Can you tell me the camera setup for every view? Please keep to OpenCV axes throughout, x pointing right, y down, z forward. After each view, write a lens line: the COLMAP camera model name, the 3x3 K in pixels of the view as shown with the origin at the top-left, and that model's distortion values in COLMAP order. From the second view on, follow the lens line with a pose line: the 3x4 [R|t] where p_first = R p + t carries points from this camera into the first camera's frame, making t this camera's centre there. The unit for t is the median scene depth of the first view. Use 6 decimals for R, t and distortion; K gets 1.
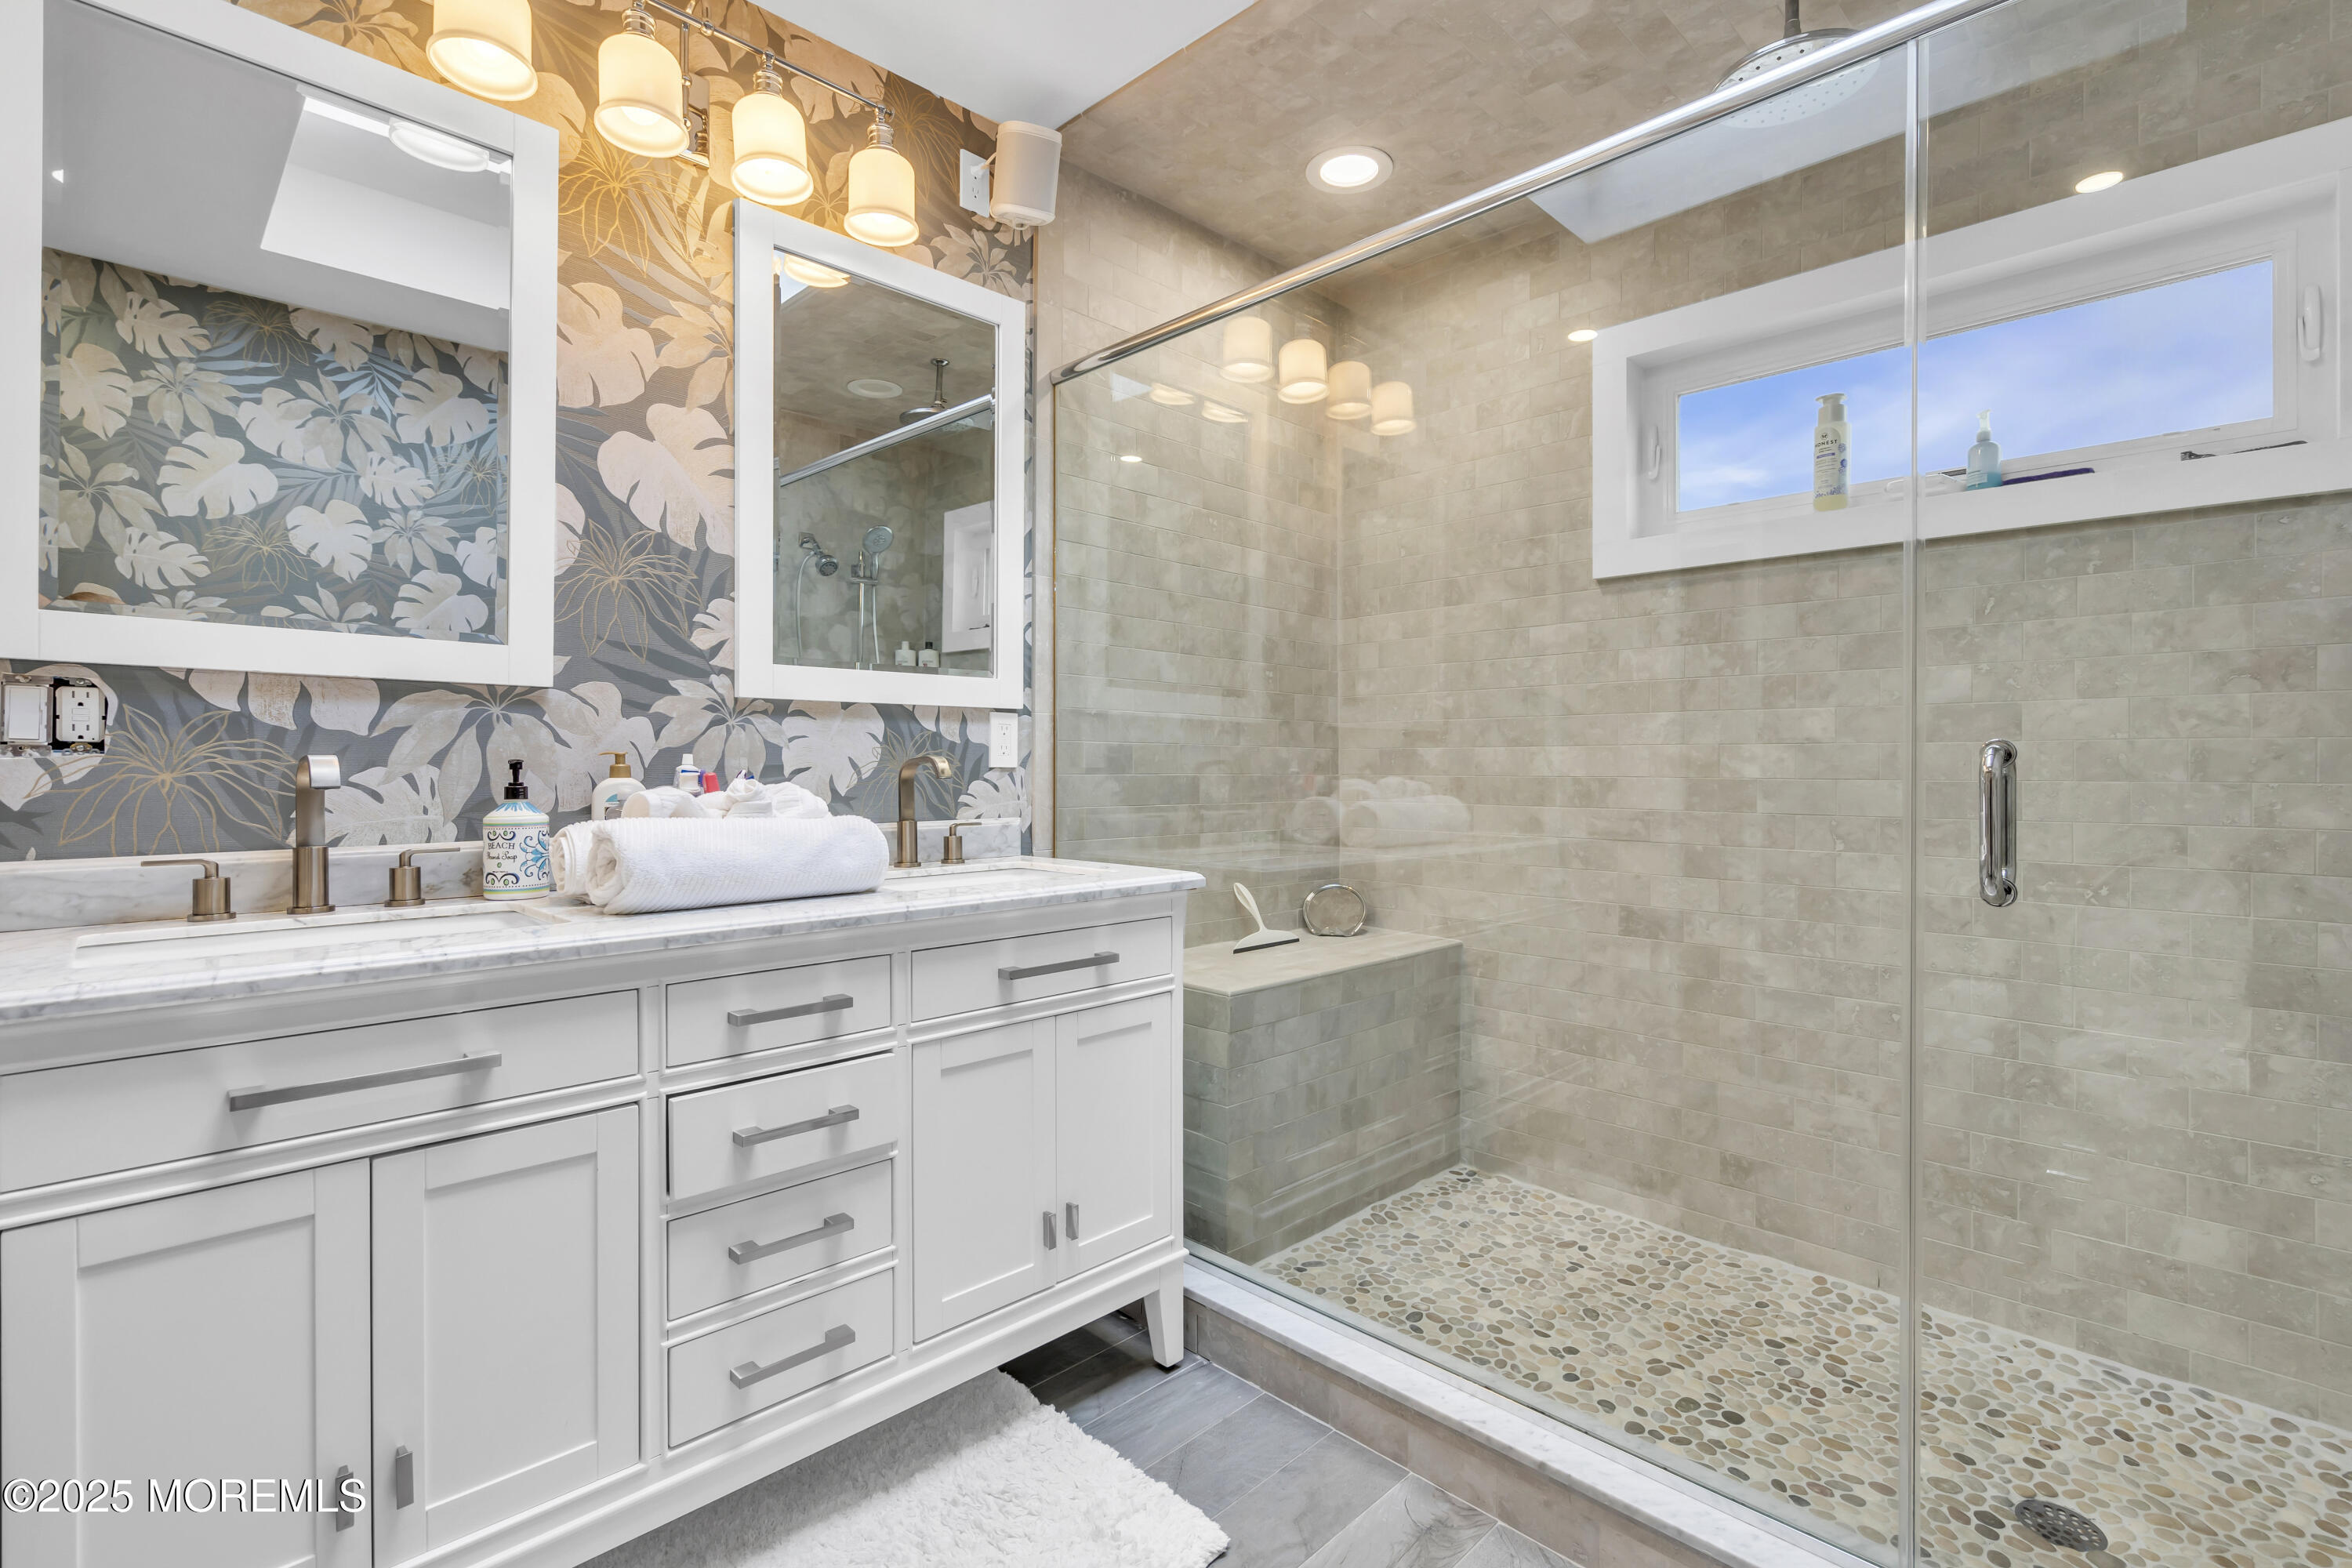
lens RADIAL K [[1096.8, 0, 1179.6], [0, 1096.8, 778.2], [0, 0, 1]] dist [0.001737, 0.001175]
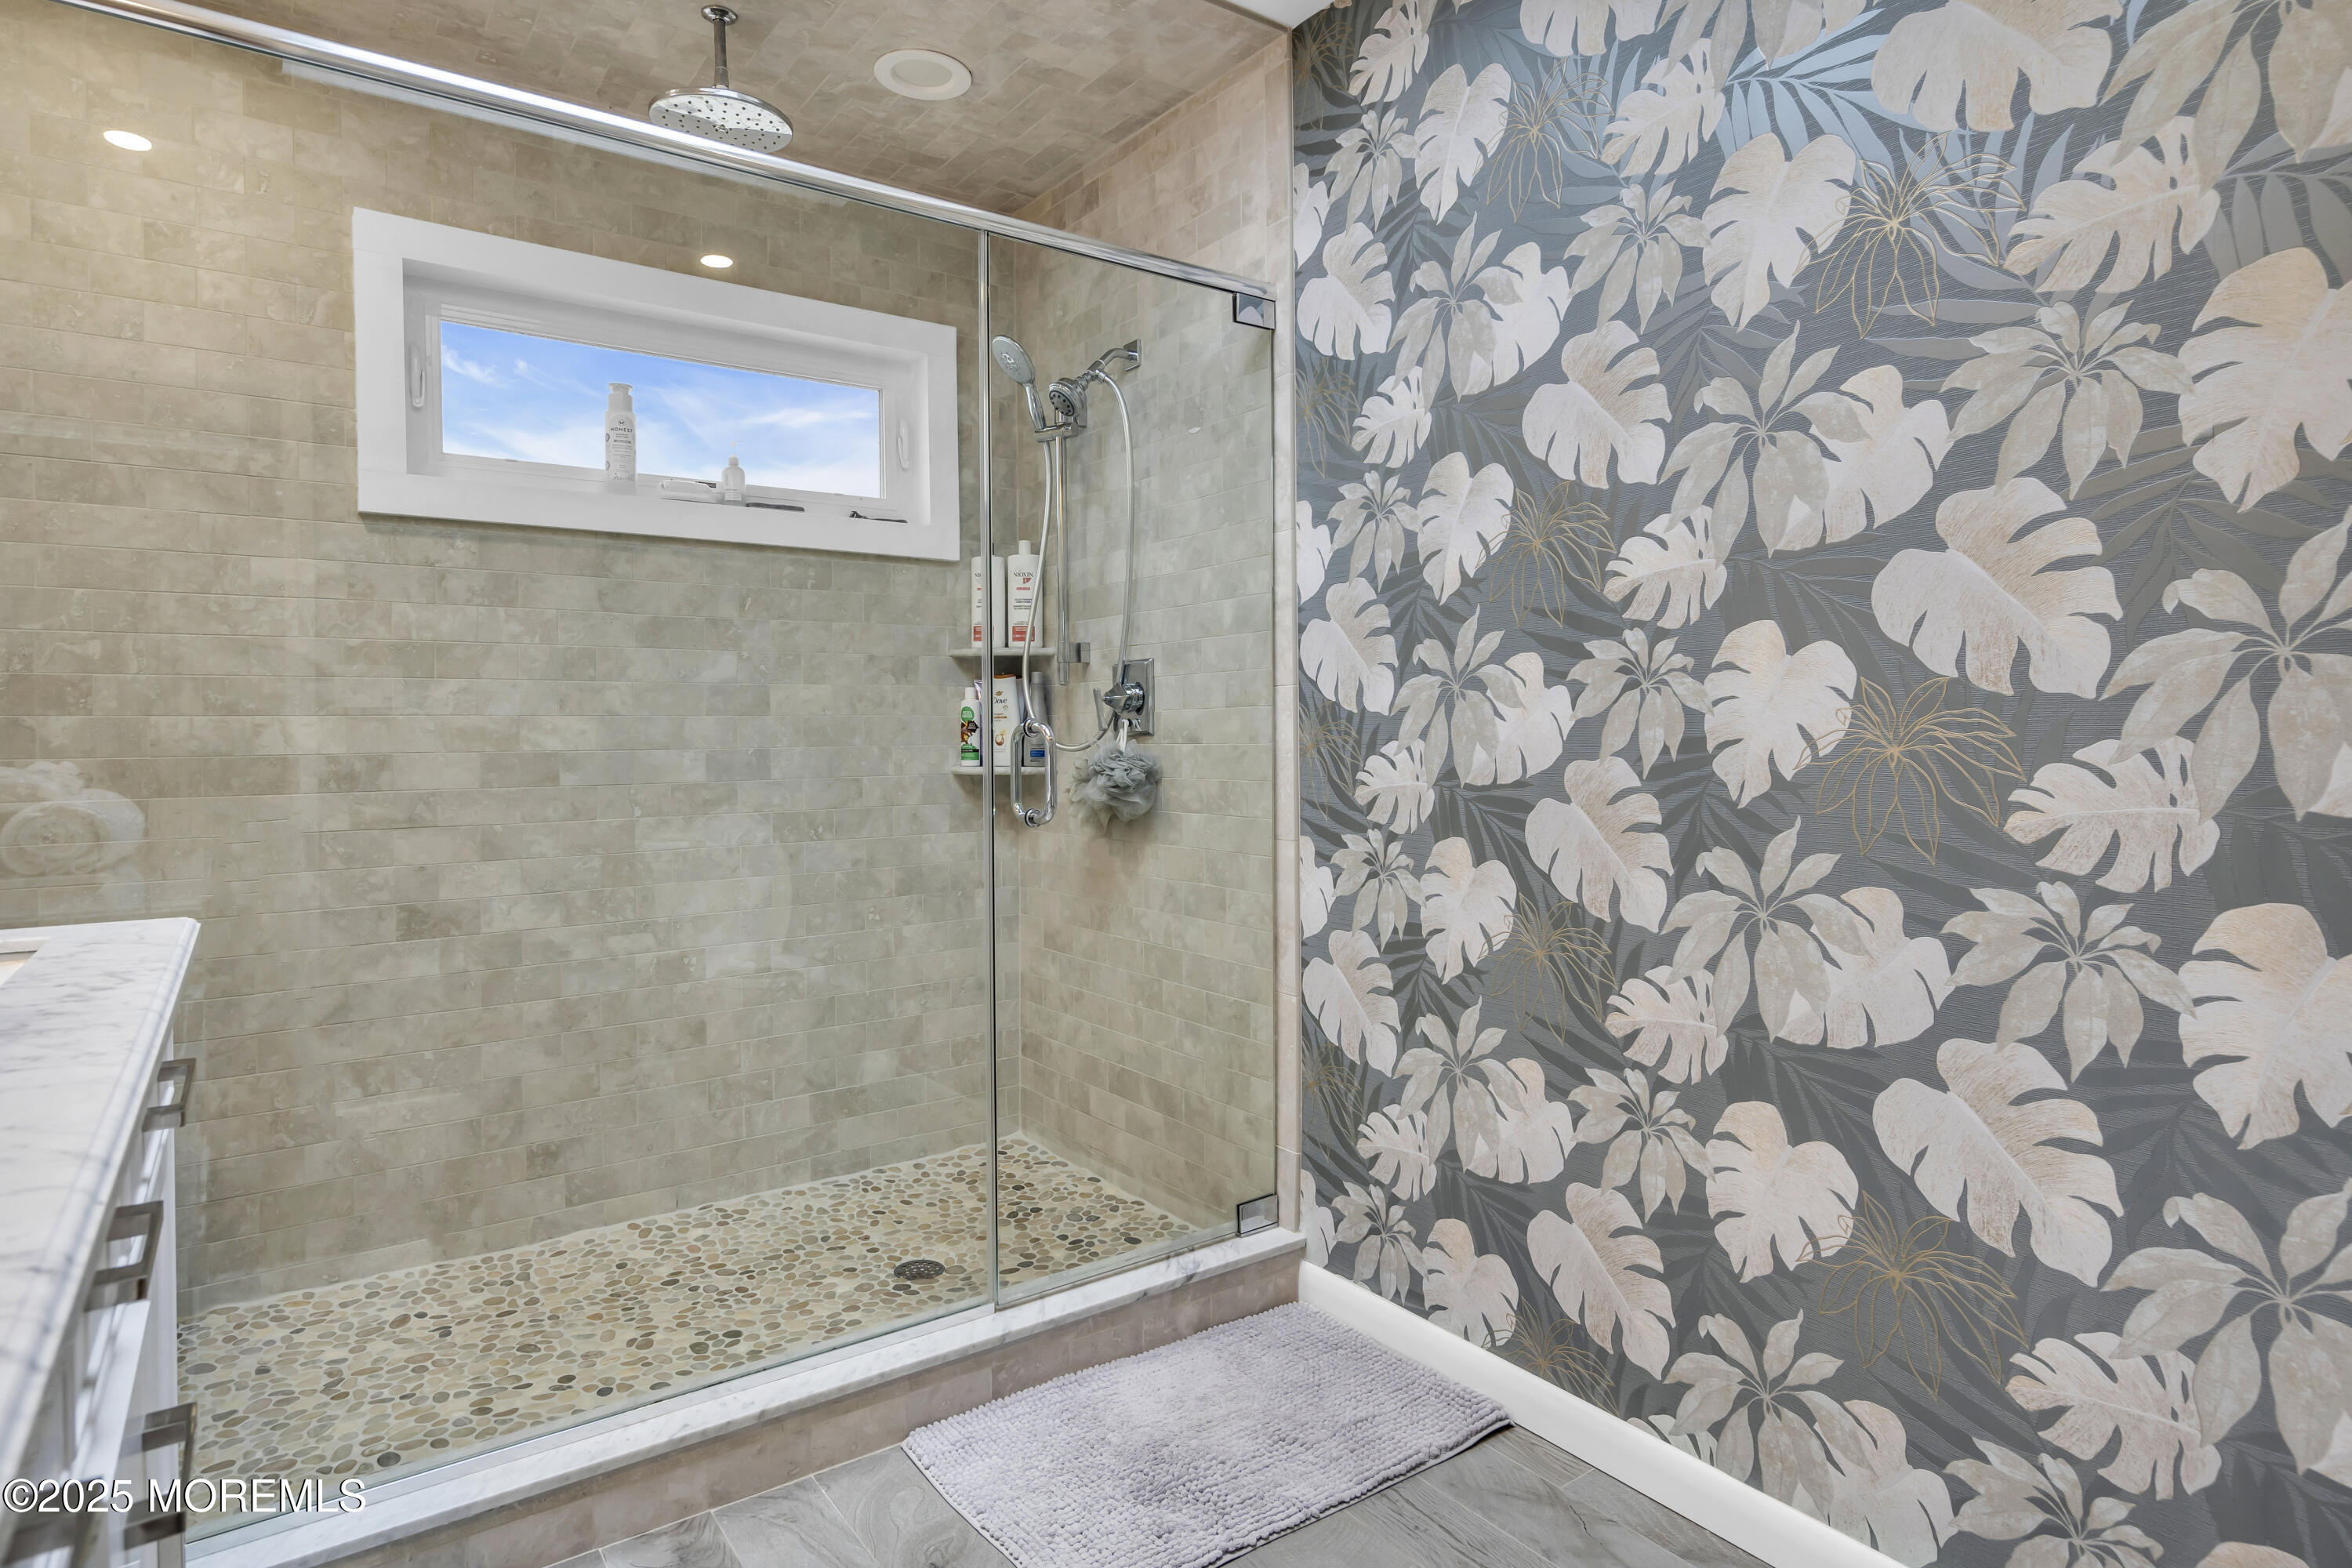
lens RADIAL K [[1274.8, 0, 1180.0], [0, 1274.8, 764.1], [0, 0, 1]] dist [0.015973, 0.000695]
pose [[0.152585, -0.026086, 0.987946, -0.522209], [0.023957, 0.999455, 0.022689, -0.000676], [-0.988000, 0.020206, 0.153126, 0.278506]]
